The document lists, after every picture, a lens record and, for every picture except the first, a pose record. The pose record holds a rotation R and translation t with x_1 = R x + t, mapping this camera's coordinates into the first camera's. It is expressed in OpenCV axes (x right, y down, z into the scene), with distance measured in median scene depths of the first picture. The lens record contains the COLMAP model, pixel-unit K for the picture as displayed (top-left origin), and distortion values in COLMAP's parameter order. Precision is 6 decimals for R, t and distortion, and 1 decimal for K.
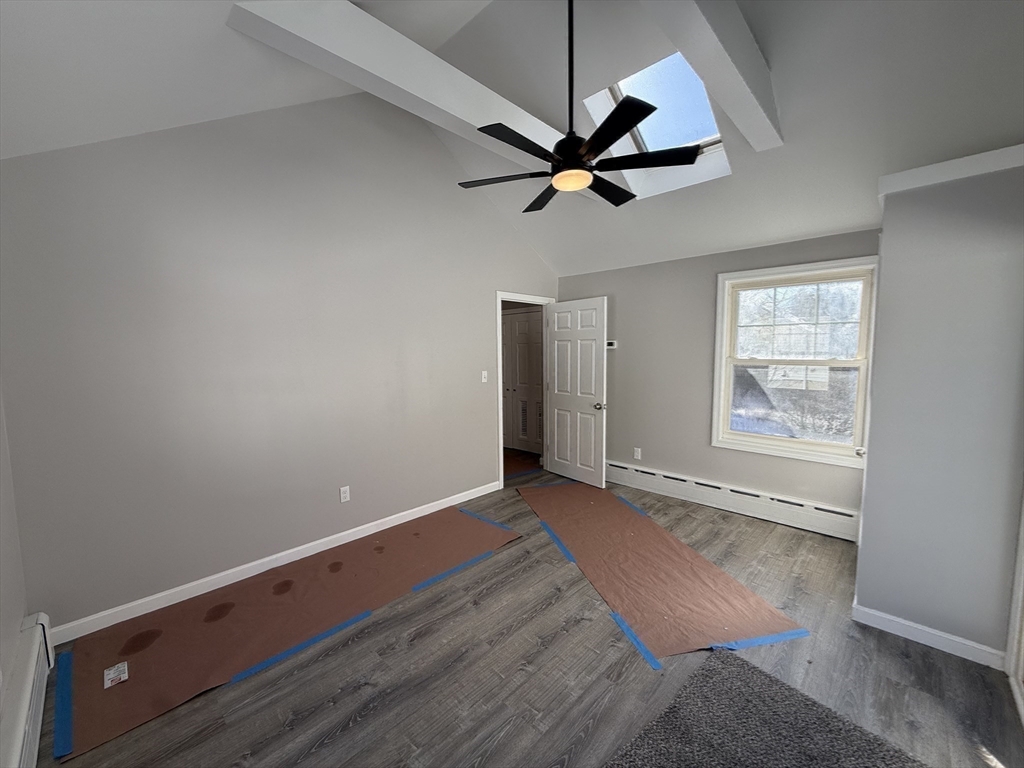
lens RADIAL K [[412.0, 0, 512.0], [0, 412.0, 384.0], [0, 0, 1]] dist [0.000743, 0.000058]
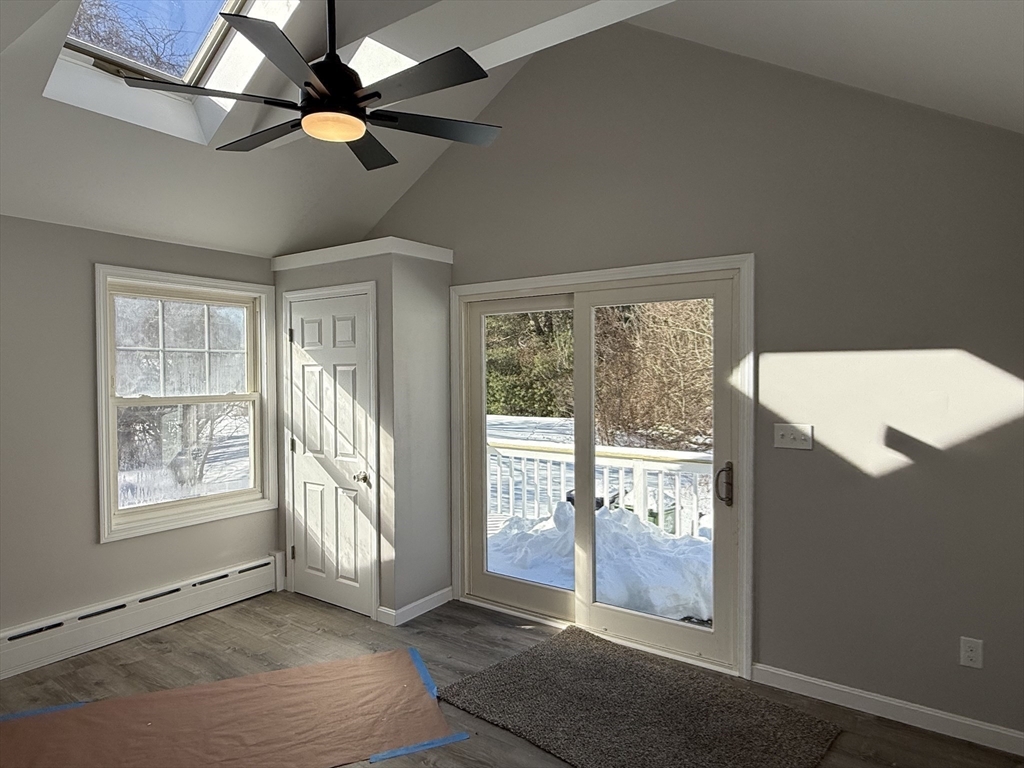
lens RADIAL K [[611.5, 0, 506.0], [0, 611.5, 391.7], [0, 0, 1]] dist [0.004382, 0.002881]
pose [[-0.146209, -0.018564, 0.989080, -0.577246], [0.093191, 0.995119, 0.032453, -0.053712], [-0.984855, 0.096918, -0.143765, 0.622726]]
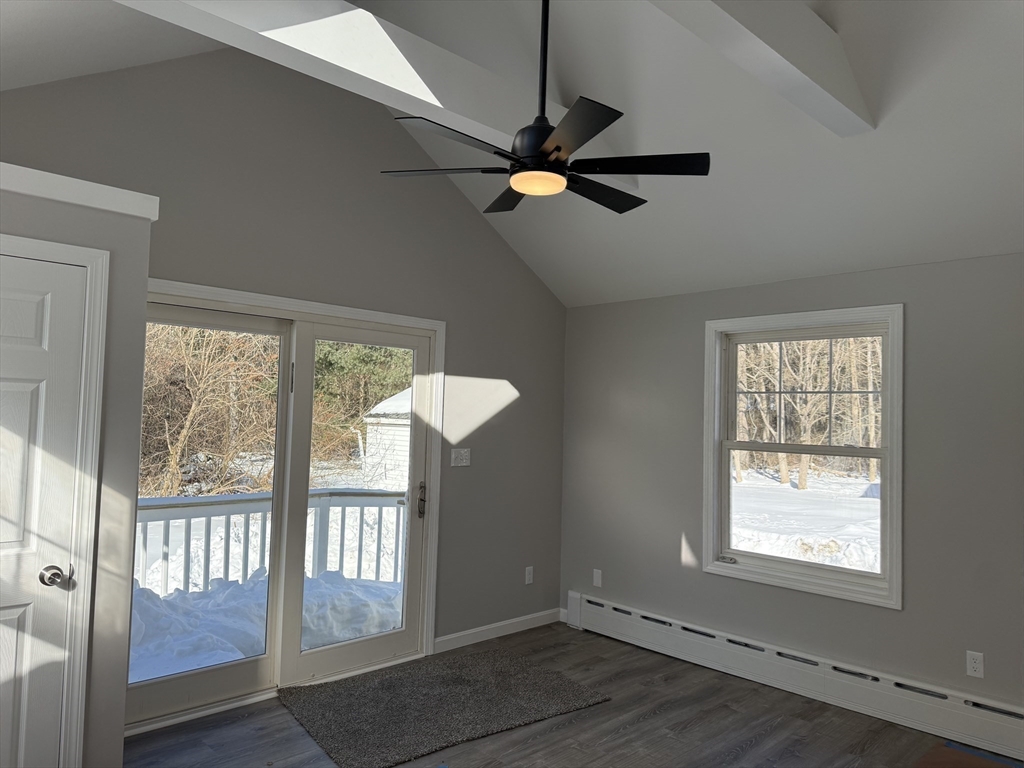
lens RADIAL K [[732.7, 0, 509.0], [0, 732.7, 388.9], [0, 0, 1]] dist [0.129691, -0.183500]
pose [[-0.999512, -0.020998, 0.023143, 0.113911], [-0.019754, 0.998414, 0.052716, -0.141985], [-0.024214, 0.052233, -0.998341, 1.568590]]
